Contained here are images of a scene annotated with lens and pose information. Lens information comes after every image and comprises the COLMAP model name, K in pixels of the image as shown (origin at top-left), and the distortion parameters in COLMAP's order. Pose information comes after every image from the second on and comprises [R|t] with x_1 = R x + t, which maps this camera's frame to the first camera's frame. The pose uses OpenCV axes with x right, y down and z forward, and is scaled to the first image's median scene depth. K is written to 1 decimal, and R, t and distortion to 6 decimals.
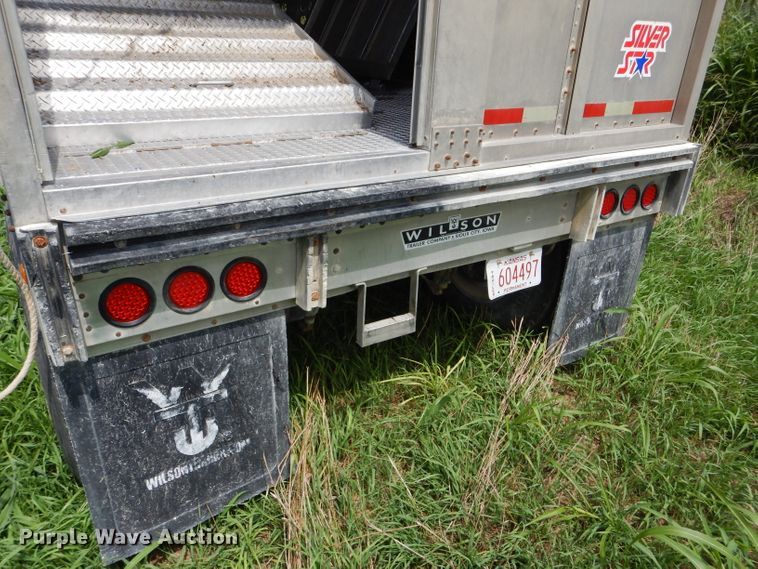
lens RADIAL K [[539.0, 0, 376.6], [0, 539.0, 276.7], [0, 0, 1]] dist [0.007580, -0.006024]
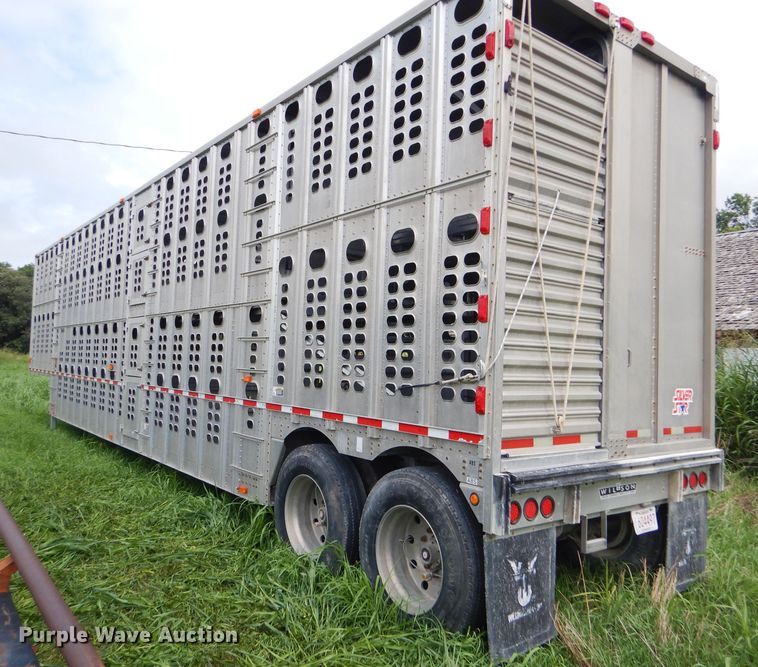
lens RADIAL K [[633.8, 0, 390.3], [0, 633.8, 327.5], [0, 0, 1]] dist [0.001714, 0.022623]
pose [[0.995551, 0.002219, 0.094196, -0.810639], [0.041468, 0.887379, -0.459172, 0.370585], [-0.084606, 0.461035, 0.883339, -1.113467]]
